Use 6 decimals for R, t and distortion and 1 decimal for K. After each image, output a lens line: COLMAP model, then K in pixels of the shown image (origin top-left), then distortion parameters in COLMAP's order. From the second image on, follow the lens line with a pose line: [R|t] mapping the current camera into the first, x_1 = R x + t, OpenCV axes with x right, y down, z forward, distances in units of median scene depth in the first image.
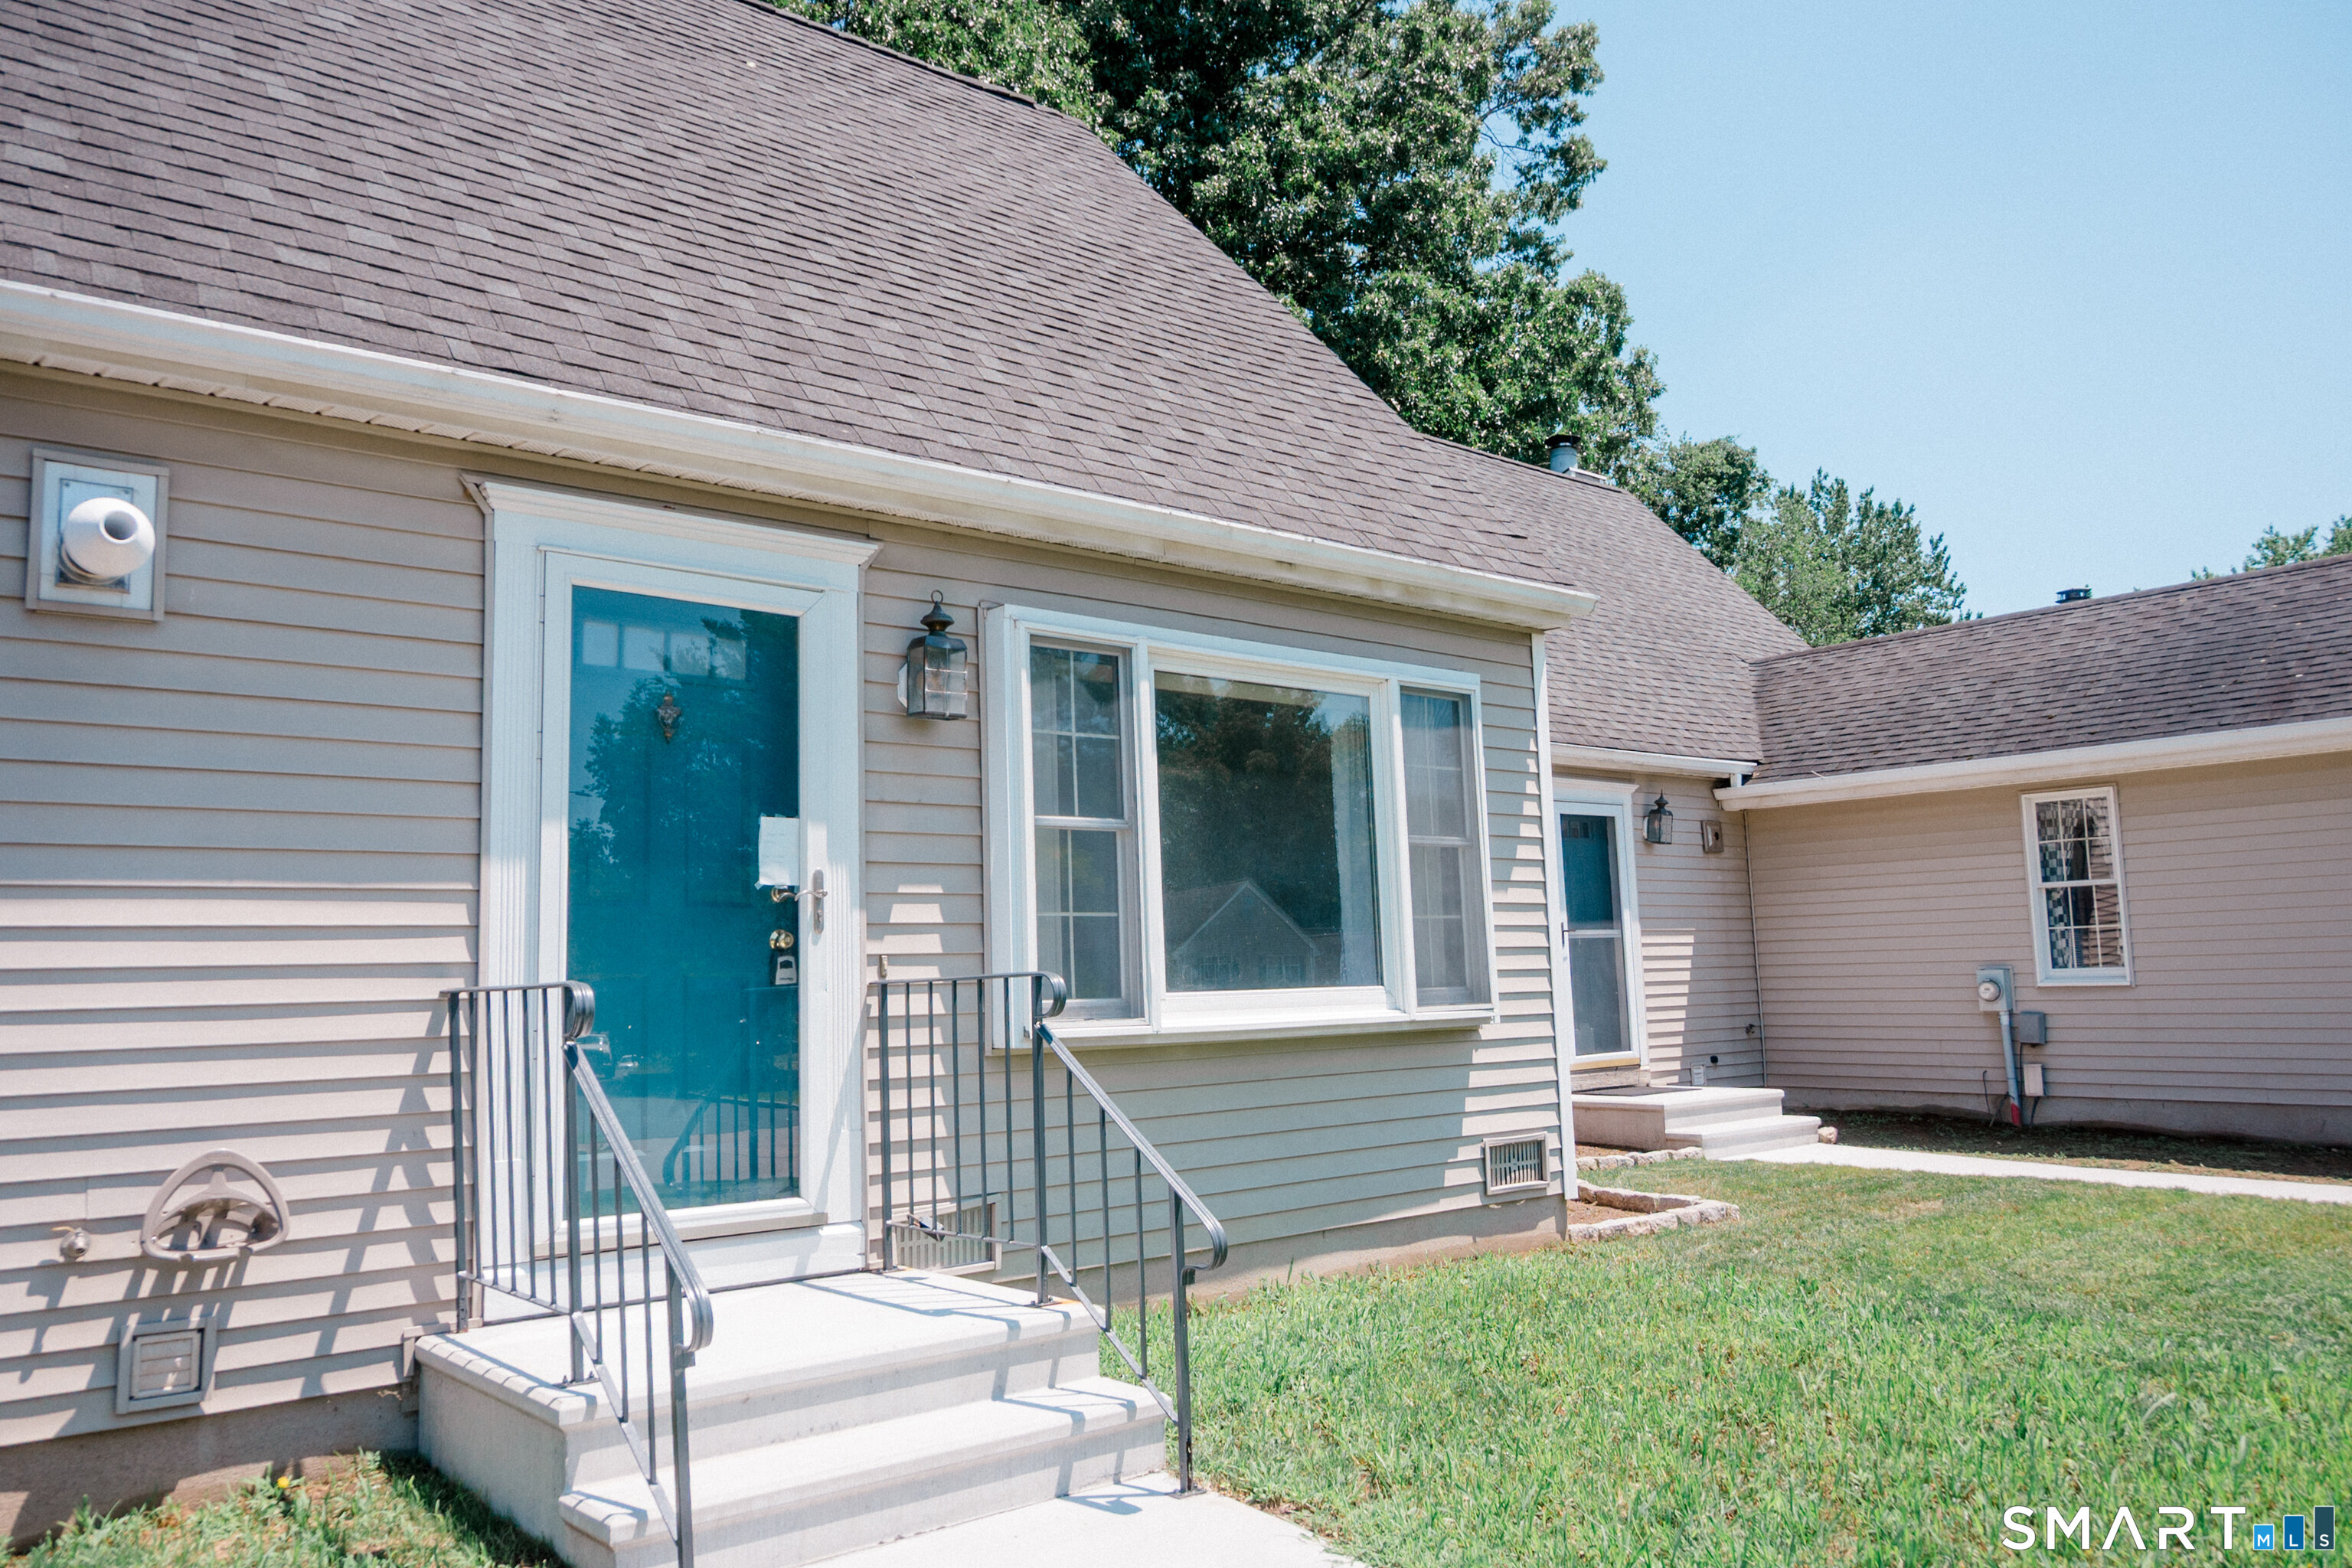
lens RADIAL K [[1732.8, 0, 1175.2], [0, 1732.8, 786.1], [0, 0, 1]] dist [0.001763, 0.000758]
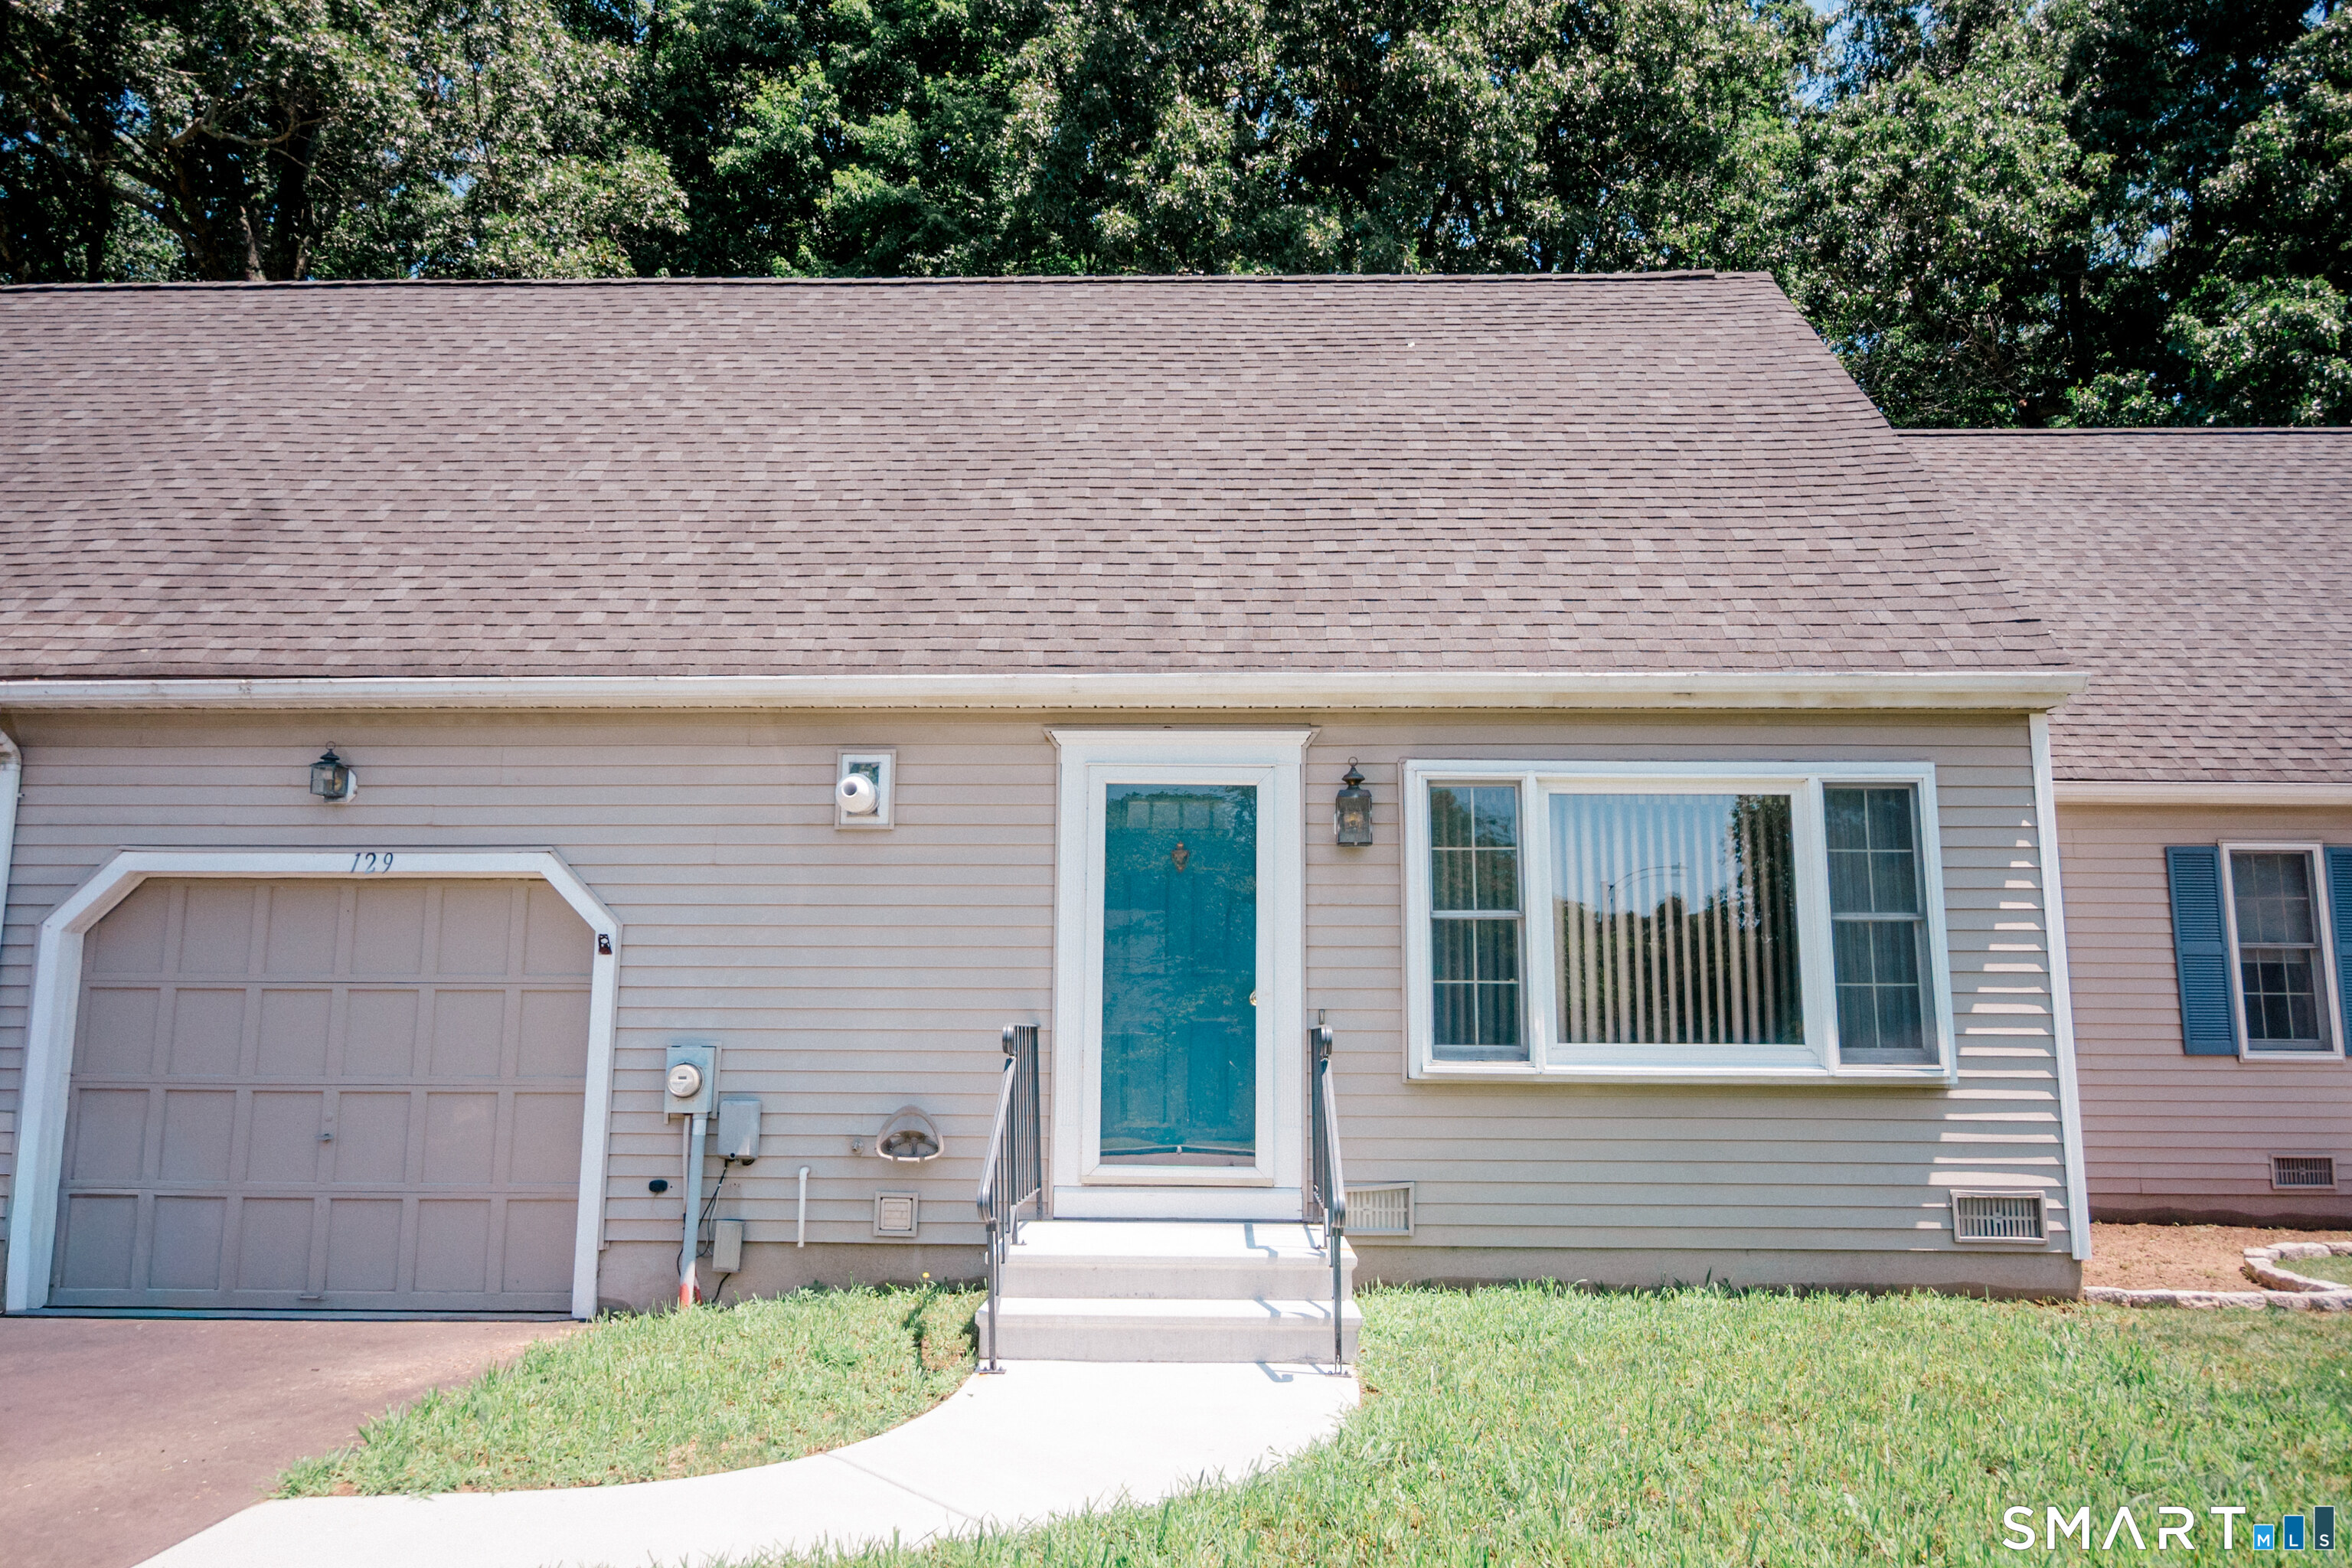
lens RADIAL K [[1608.9, 0, 1178.2], [0, 1608.9, 784.7], [0, 0, 1]] dist [-0.001834, 0.000007]
pose [[0.743244, -0.063994, -0.665952, 0.614231], [0.048412, 0.997950, -0.041866, -0.038874], [0.667266, -0.001123, 0.744819, -0.091337]]
